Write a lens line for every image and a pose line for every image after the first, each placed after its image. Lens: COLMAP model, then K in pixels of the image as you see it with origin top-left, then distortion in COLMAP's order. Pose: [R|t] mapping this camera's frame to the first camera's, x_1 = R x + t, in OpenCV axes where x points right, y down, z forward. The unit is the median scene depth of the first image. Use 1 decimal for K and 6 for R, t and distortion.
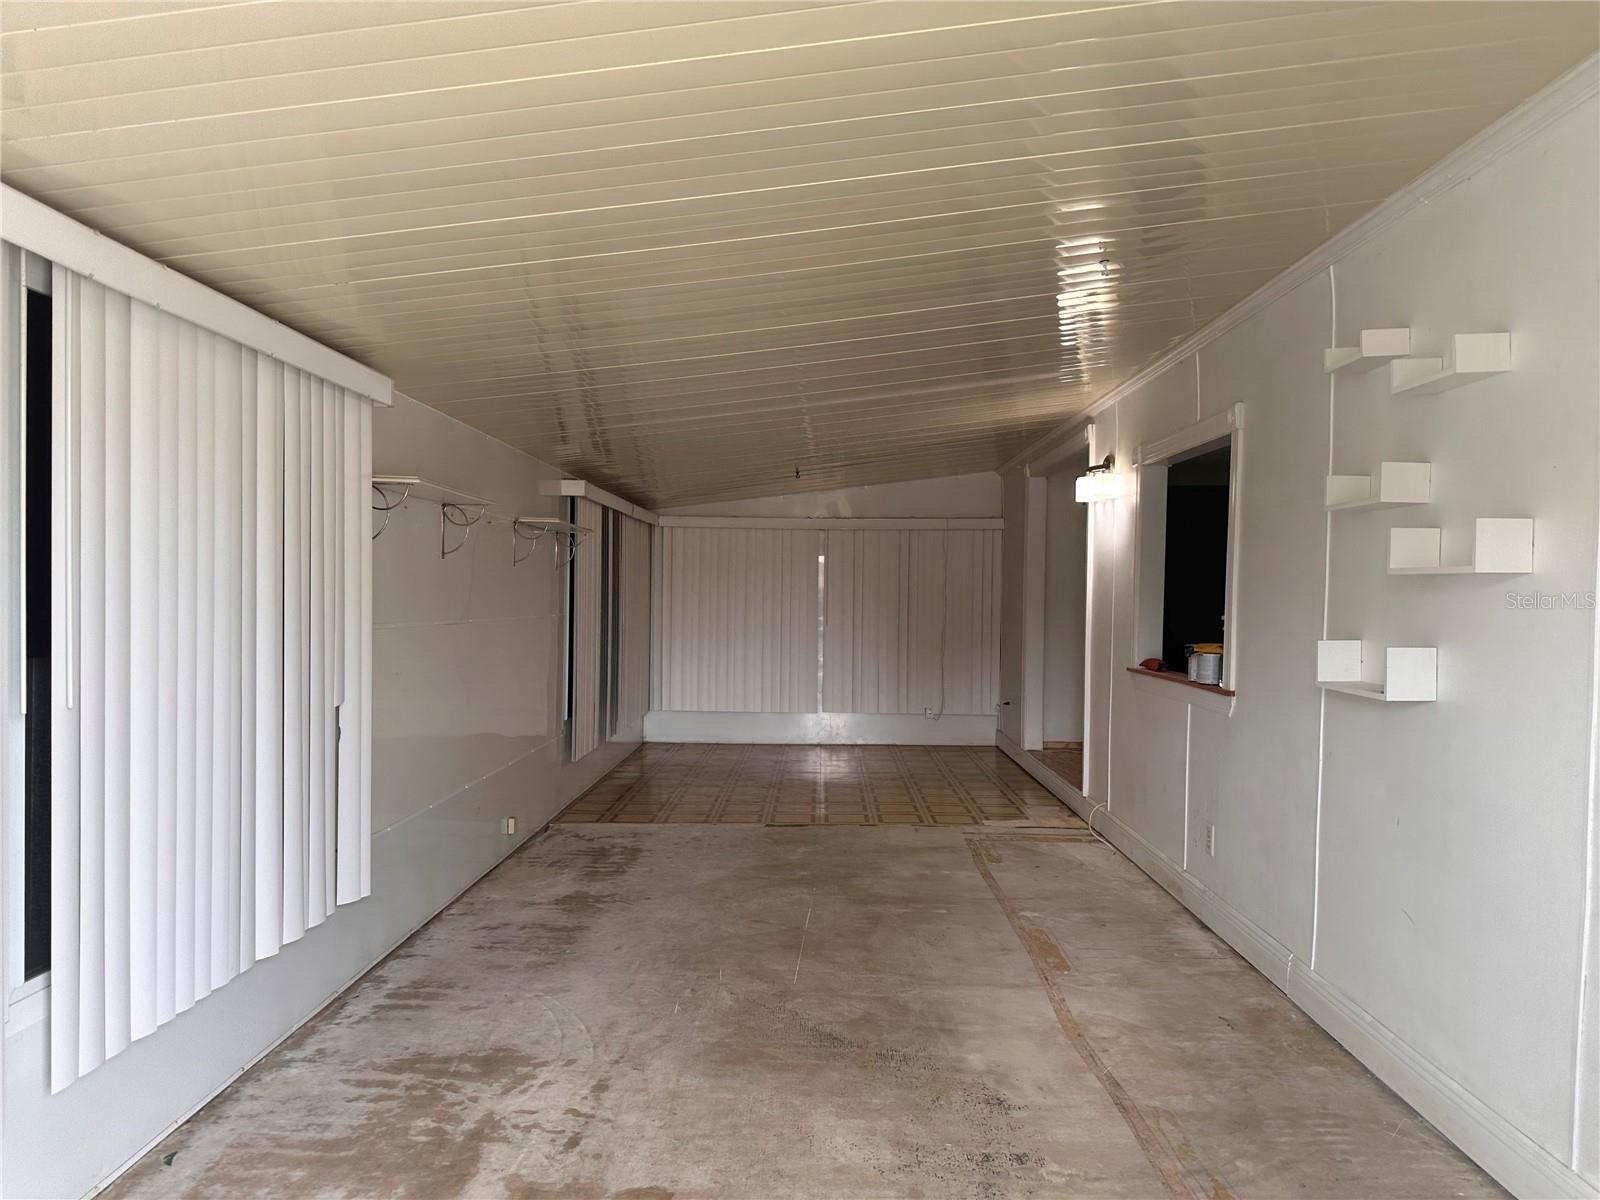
lens RADIAL K [[1090.1, 0, 778.1], [0, 1090.1, 605.5], [0, 0, 1]] dist [0.072728, -0.101233]
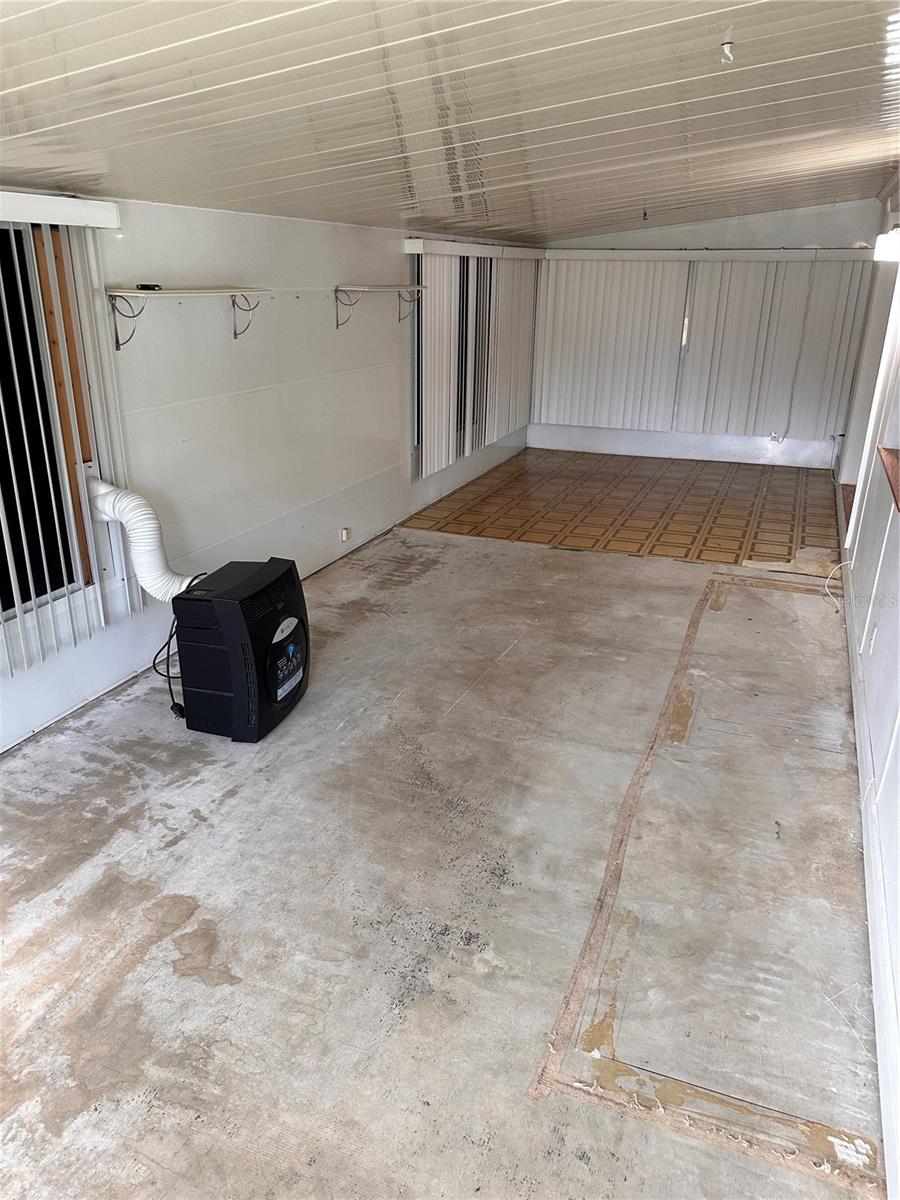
lens RADIAL K [[817.6, 0, 451.2], [0, 817.6, 580.3], [0, 0, 1]] dist [0.149650, -0.279492]
pose [[0.940063, 0.113935, -0.321403, 0.358338], [-0.001377, 0.943791, 0.330541, -0.134371], [0.340998, -0.310287, 0.887380, 0.247116]]
